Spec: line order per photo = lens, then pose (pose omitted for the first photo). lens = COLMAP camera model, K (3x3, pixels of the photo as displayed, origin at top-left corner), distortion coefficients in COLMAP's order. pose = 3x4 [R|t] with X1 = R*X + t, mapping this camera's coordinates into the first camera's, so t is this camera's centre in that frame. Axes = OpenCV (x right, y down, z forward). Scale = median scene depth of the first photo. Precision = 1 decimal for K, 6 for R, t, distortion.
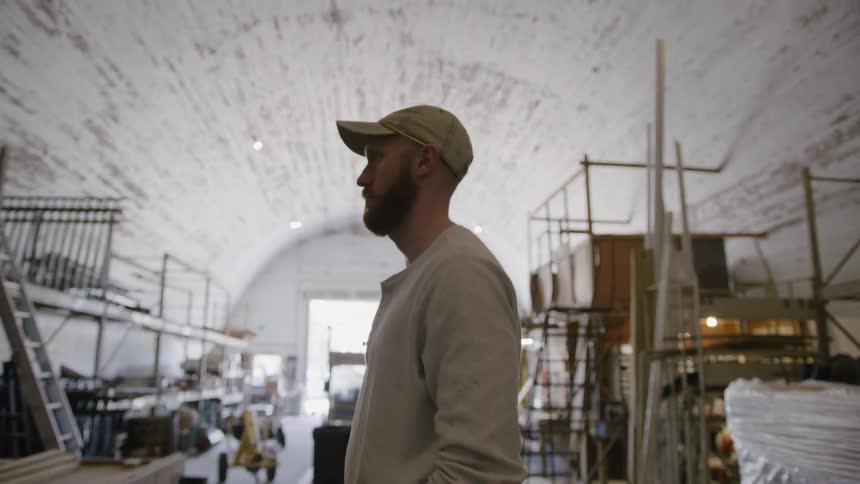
lens RADIAL K [[637.9, 0, 422.2], [0, 637.9, 243.8], [0, 0, 1]] dist [-0.071475, 0.064239]
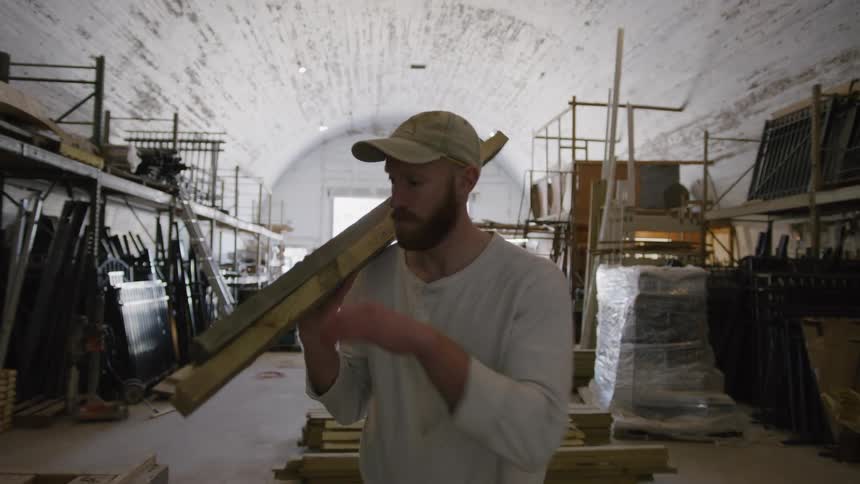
lens RADIAL K [[706.2, 0, 422.1], [0, 706.2, 245.2], [0, 0, 1]] dist [-0.048895, 0.080123]
pose [[0.999719, 0.017147, -0.016352, -0.016612], [-0.014182, 0.985900, 0.166733, -0.072623], [0.018981, -0.166454, 0.985867, -0.414695]]
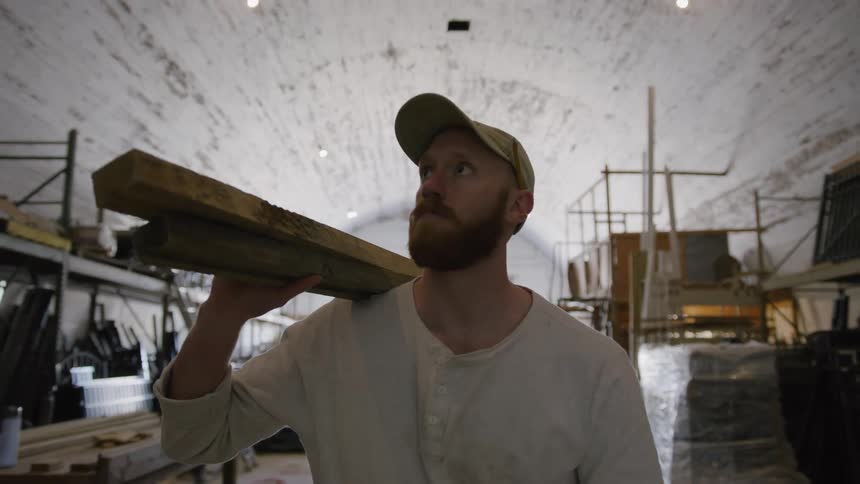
lens RADIAL K [[706.2, 0, 422.1], [0, 706.2, 245.2], [0, 0, 1]] dist [-0.048895, 0.080123]
pose [[0.996700, -0.021265, -0.078340, 0.014738], [0.024591, 0.998826, 0.041740, -0.050799], [0.077360, -0.043529, 0.996052, -0.316773]]
